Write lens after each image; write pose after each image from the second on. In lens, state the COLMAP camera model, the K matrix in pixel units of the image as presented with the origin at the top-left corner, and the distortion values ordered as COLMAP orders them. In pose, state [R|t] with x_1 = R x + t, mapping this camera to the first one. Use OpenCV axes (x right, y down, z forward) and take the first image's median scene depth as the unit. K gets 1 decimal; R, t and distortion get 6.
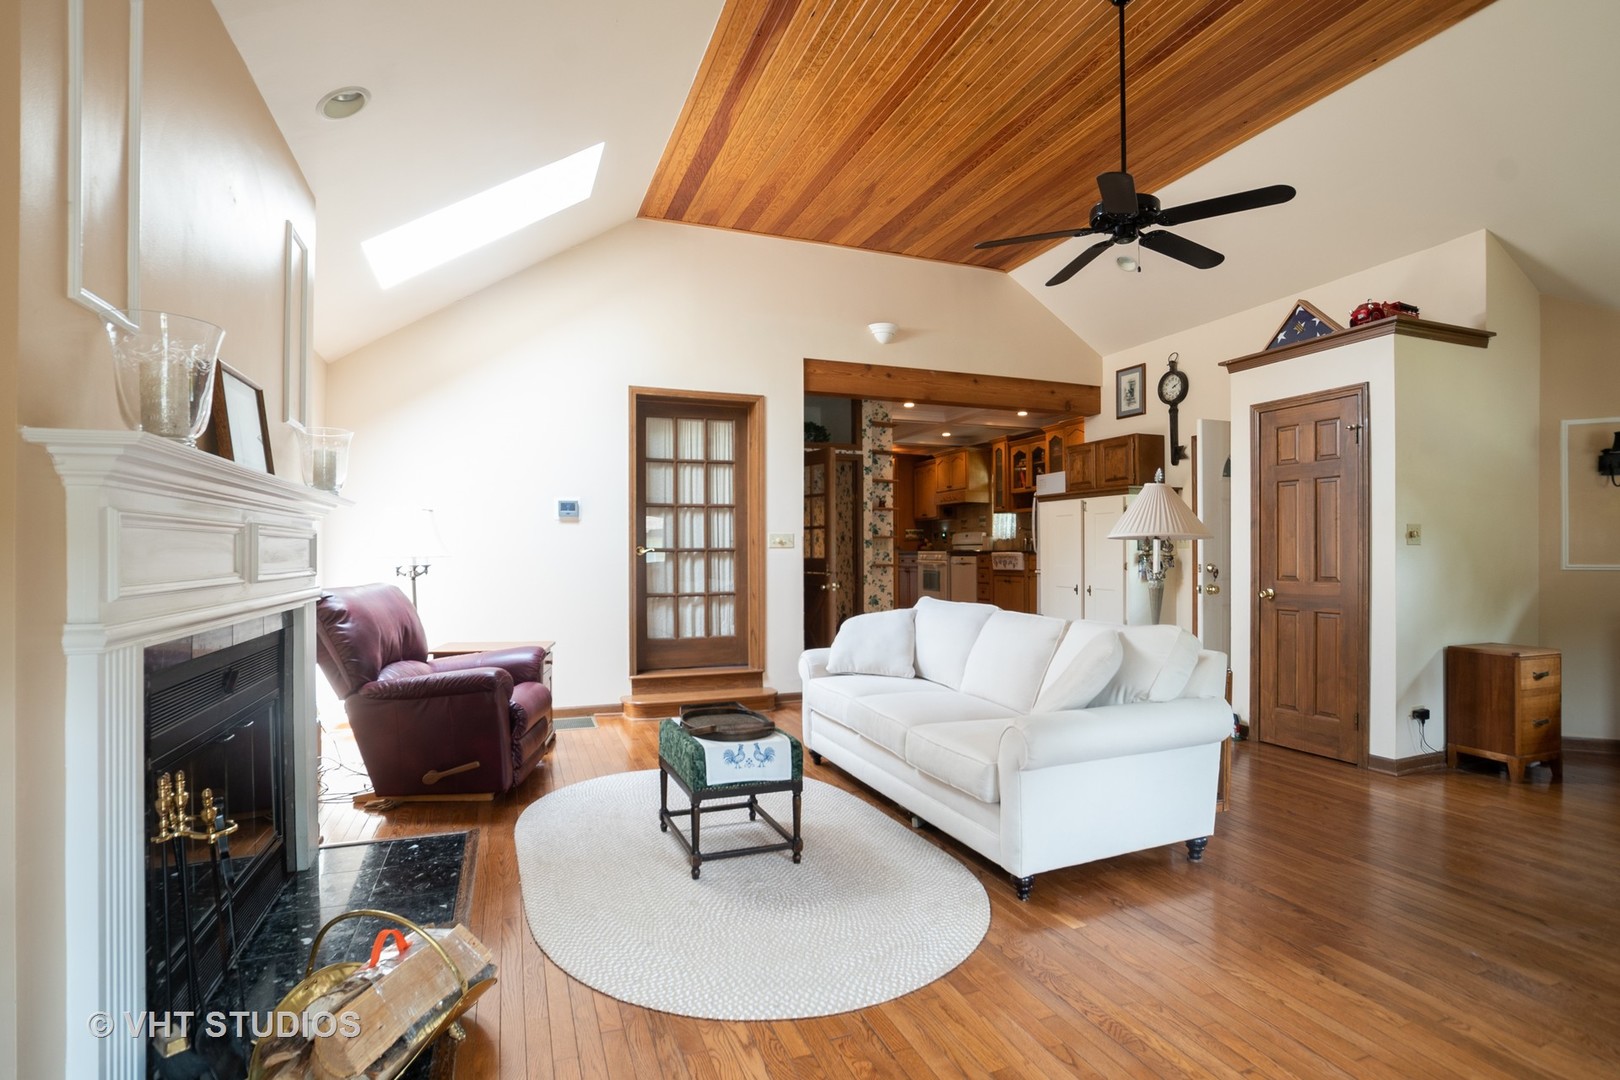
lens RADIAL K [[776.5, 0, 806.3], [0, 776.5, 553.0], [0, 0, 1]] dist [-0.048873, 0.028464]
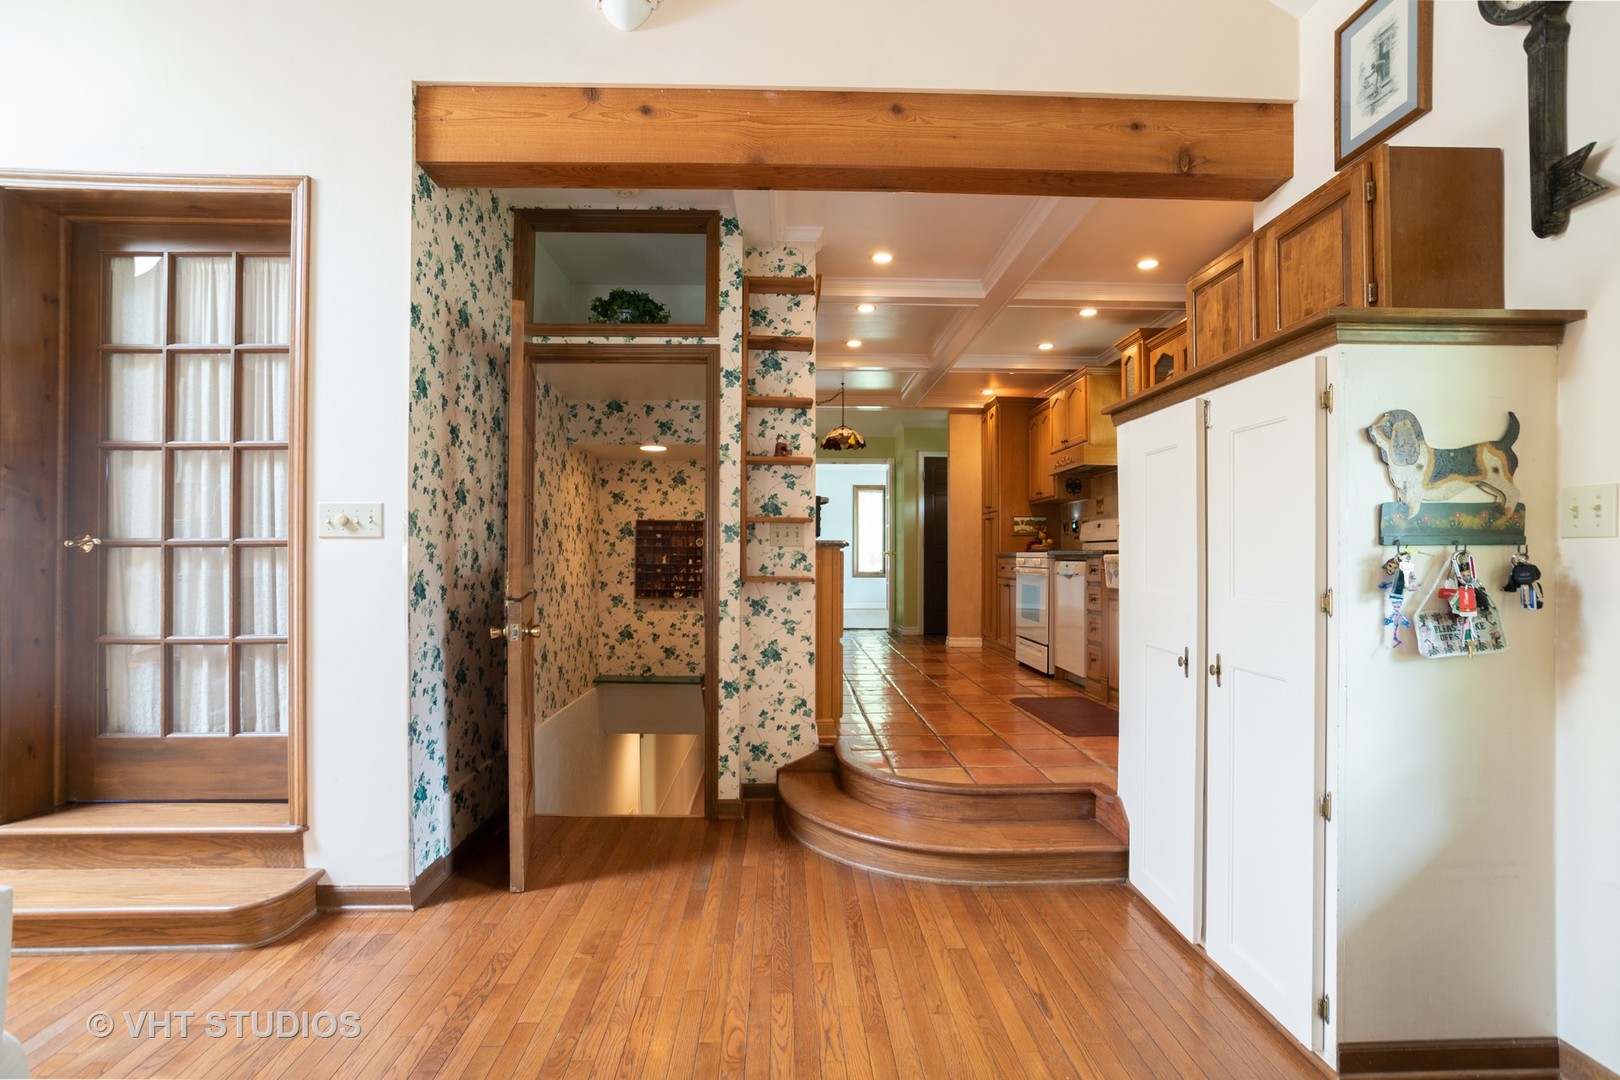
lens RADIAL K [[776.5, 0, 806.3], [0, 776.5, 553.0], [0, 0, 1]] dist [-0.048873, 0.028464]
pose [[0.945835, 0.005046, -0.324608, 0.303571], [-0.006098, 0.999979, -0.002223, 0.000662], [0.324590, 0.004083, 0.945846, 0.627965]]
